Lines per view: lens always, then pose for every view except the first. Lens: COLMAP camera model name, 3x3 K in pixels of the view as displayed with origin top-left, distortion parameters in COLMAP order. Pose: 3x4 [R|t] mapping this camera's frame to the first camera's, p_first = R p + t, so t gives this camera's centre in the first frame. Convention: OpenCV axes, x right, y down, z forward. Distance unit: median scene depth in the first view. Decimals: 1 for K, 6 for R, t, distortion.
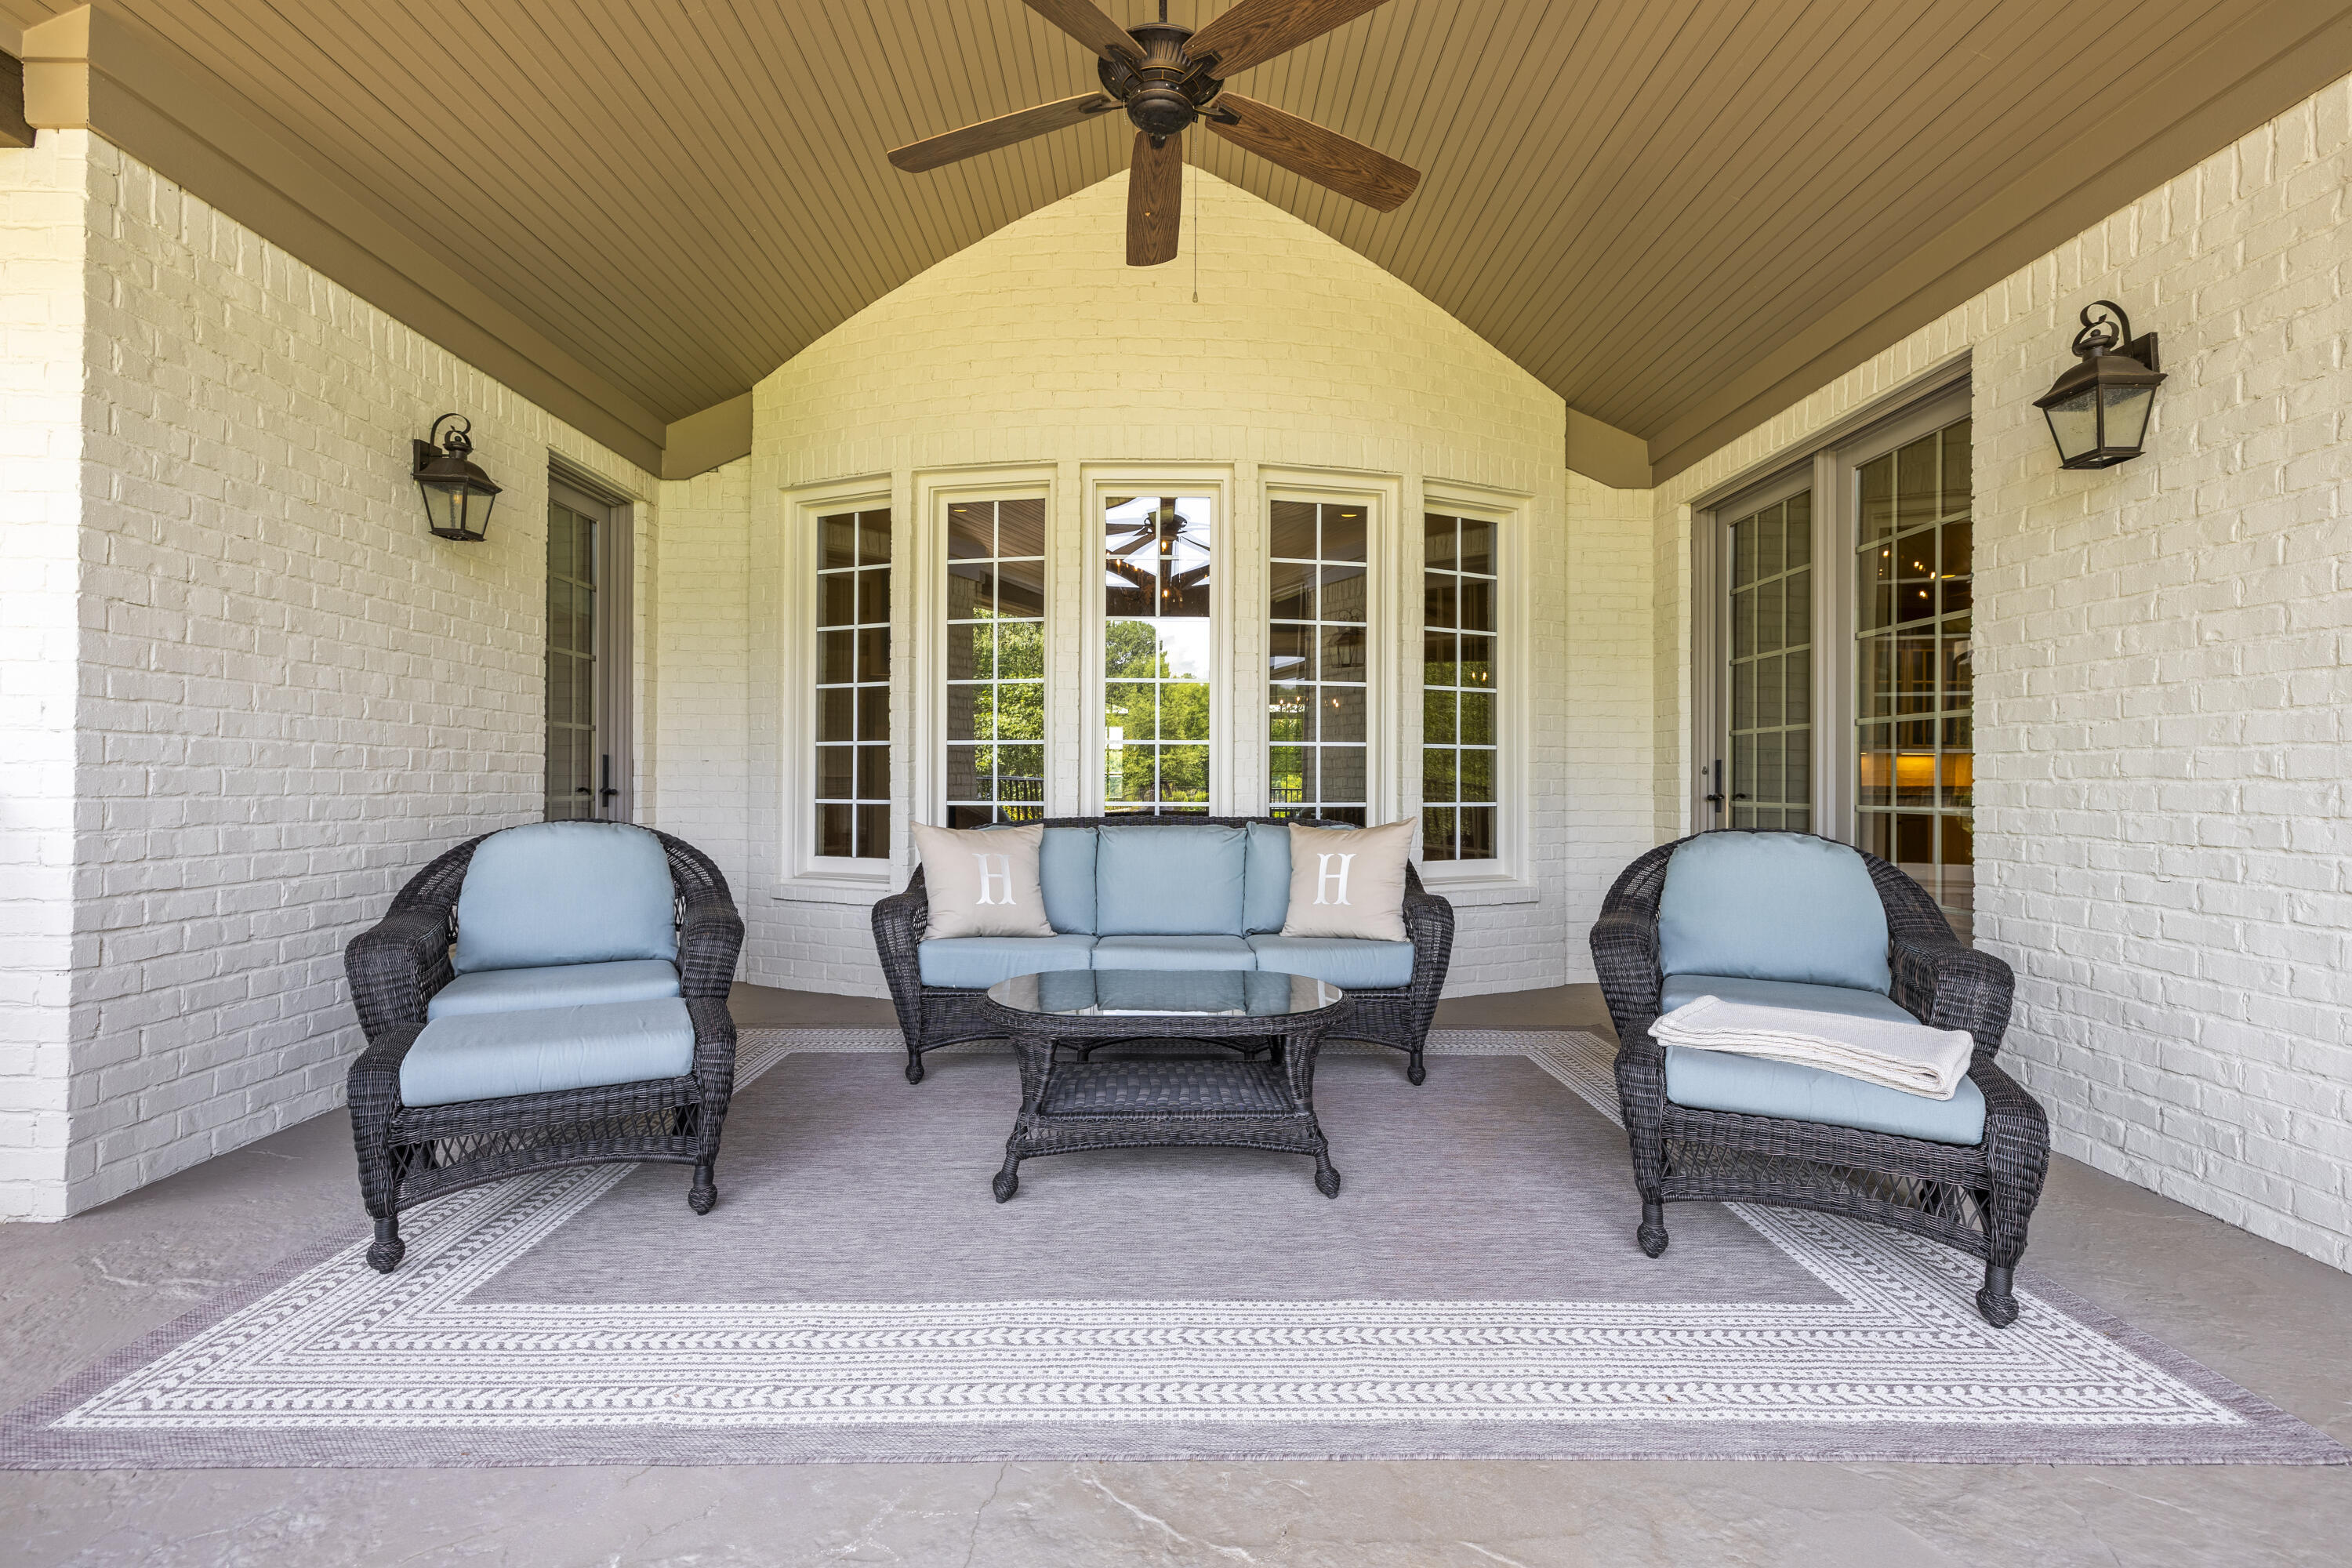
lens RADIAL K [[1034.2, 0, 1176.0], [0, 1034.2, 784.0], [0, 0, 1]] dist [0.001423, 0.000200]
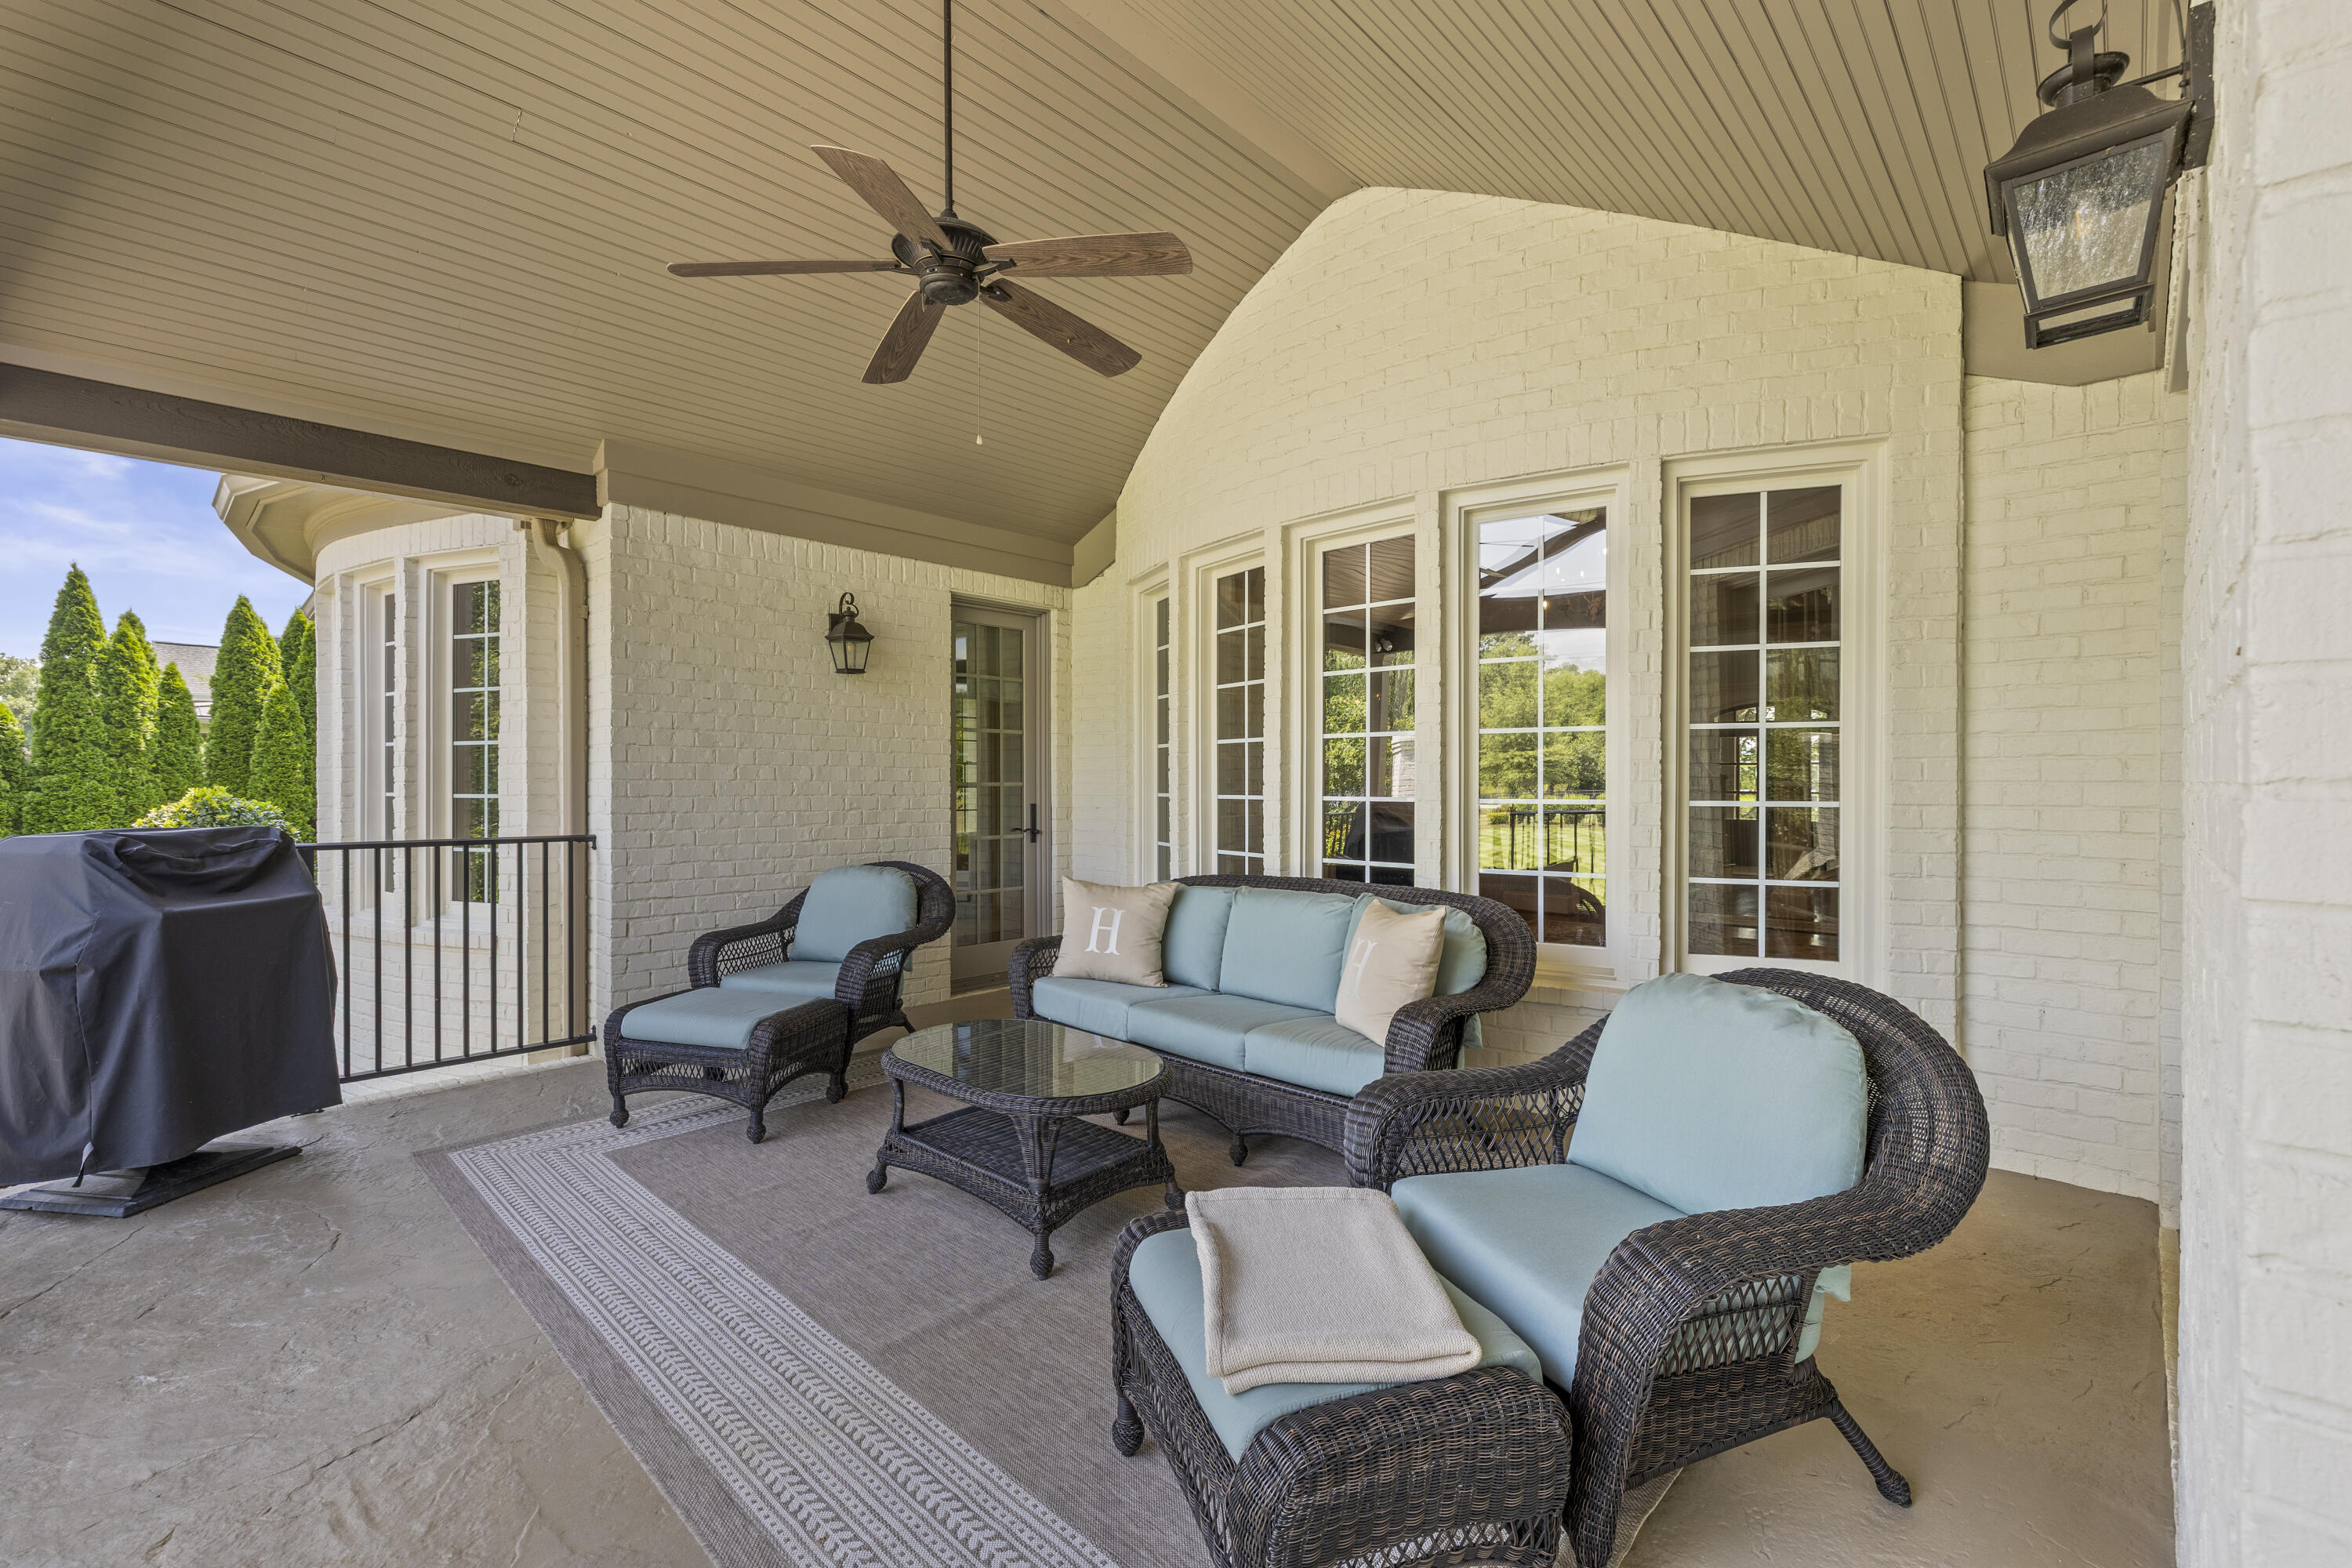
lens RADIAL K [[1034.2, 0, 1176.0], [0, 1034.2, 784.0], [0, 0, 1]] dist [0.001423, 0.000200]
pose [[0.704333, -0.001595, -0.709868, 0.713782], [0.002003, 0.999998, -0.000259, -0.071974], [0.709867, -0.001239, 0.704335, 0.261262]]
